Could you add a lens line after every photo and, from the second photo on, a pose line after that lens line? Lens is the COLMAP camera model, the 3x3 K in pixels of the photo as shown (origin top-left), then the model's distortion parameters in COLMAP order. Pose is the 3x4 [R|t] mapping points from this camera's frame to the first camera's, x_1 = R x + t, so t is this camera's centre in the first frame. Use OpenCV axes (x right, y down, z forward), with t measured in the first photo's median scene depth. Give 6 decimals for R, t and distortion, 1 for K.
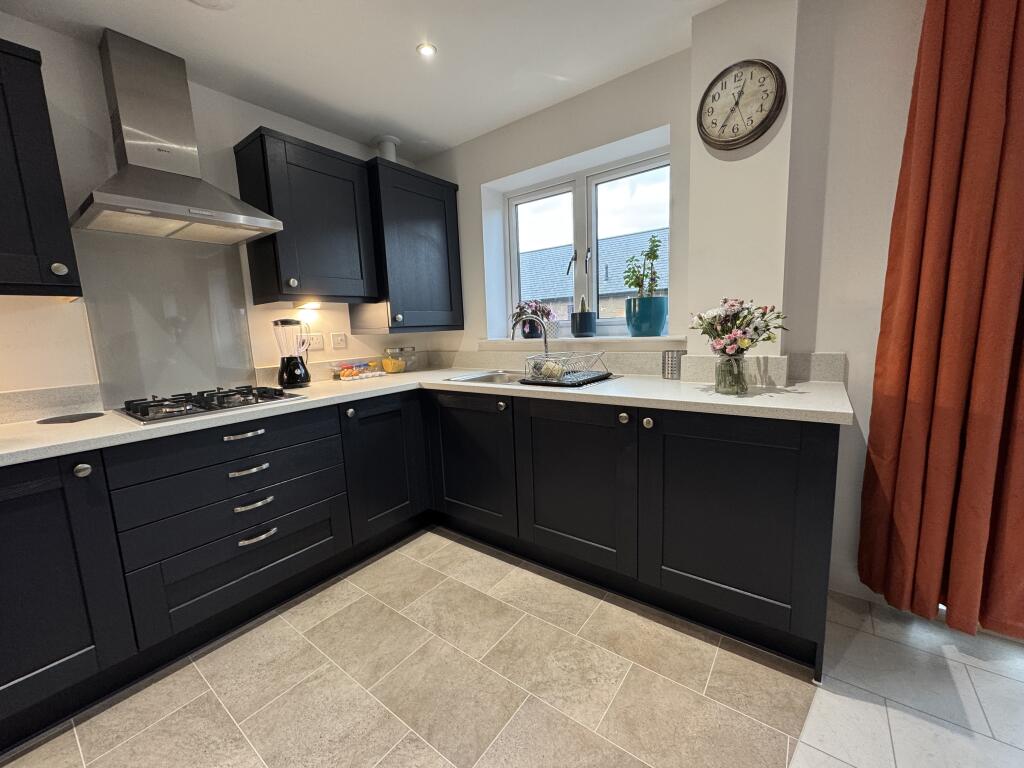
lens RADIAL K [[407.8, 0, 511.7], [0, 407.8, 383.4], [0, 0, 1]] dist [-0.001791, 0.000586]
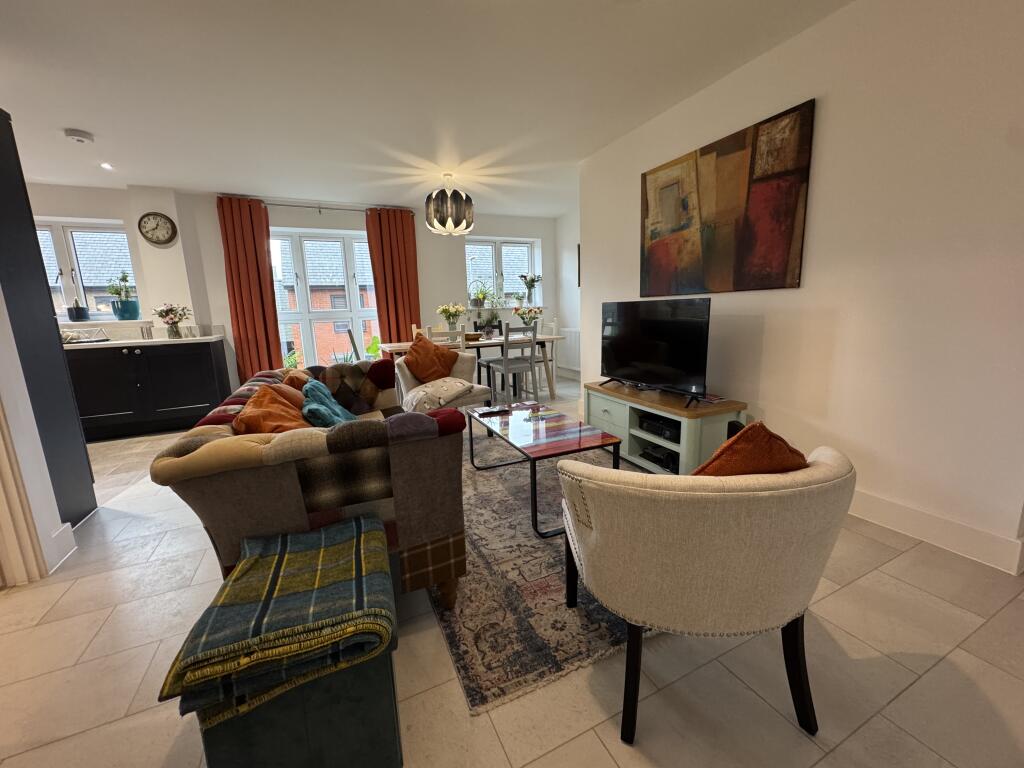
lens RADIAL K [[407.8, 0, 511.7], [0, 407.8, 383.4], [0, 0, 1]] dist [-0.001791, 0.000586]
pose [[0.465577, -0.133903, 0.874819, -0.633931], [0.136734, 0.987502, 0.078380, 0.315848], [-0.874381, 0.083126, 0.478068, -1.703229]]
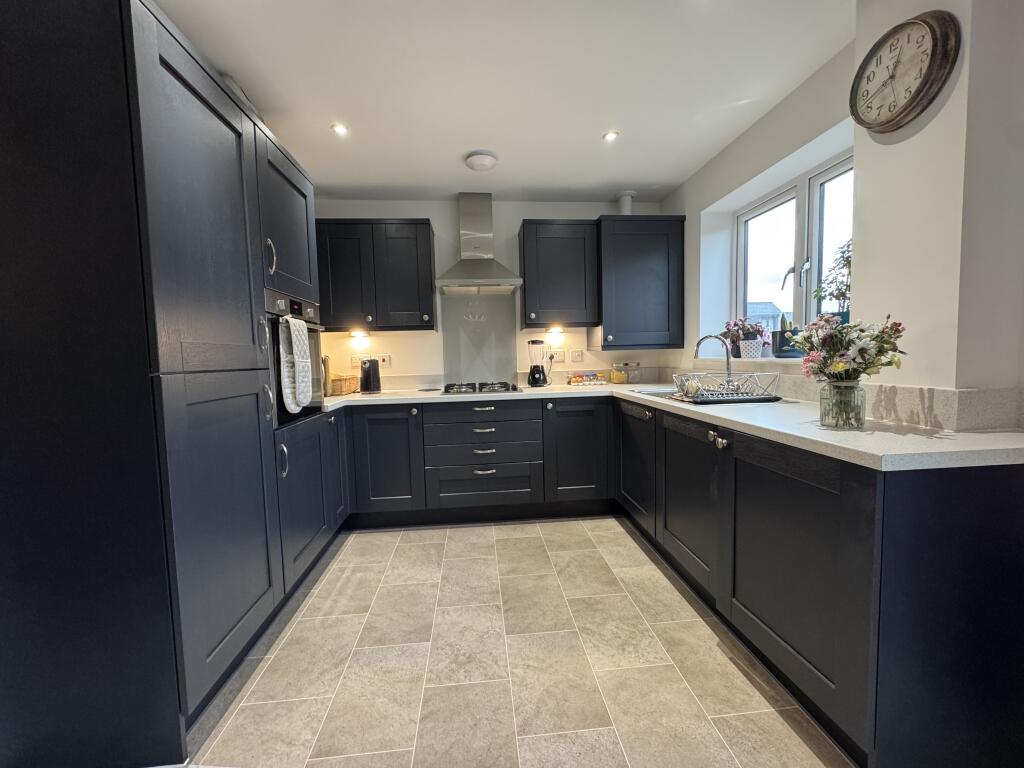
lens RADIAL K [[407.8, 0, 511.7], [0, 407.8, 383.4], [0, 0, 1]] dist [-0.001791, 0.000586]
pose [[0.672014, 0.073608, -0.736871, 0.547960], [-0.104816, 0.994485, 0.003751, 0.002446], [0.733083, 0.074715, 0.676023, -0.055354]]
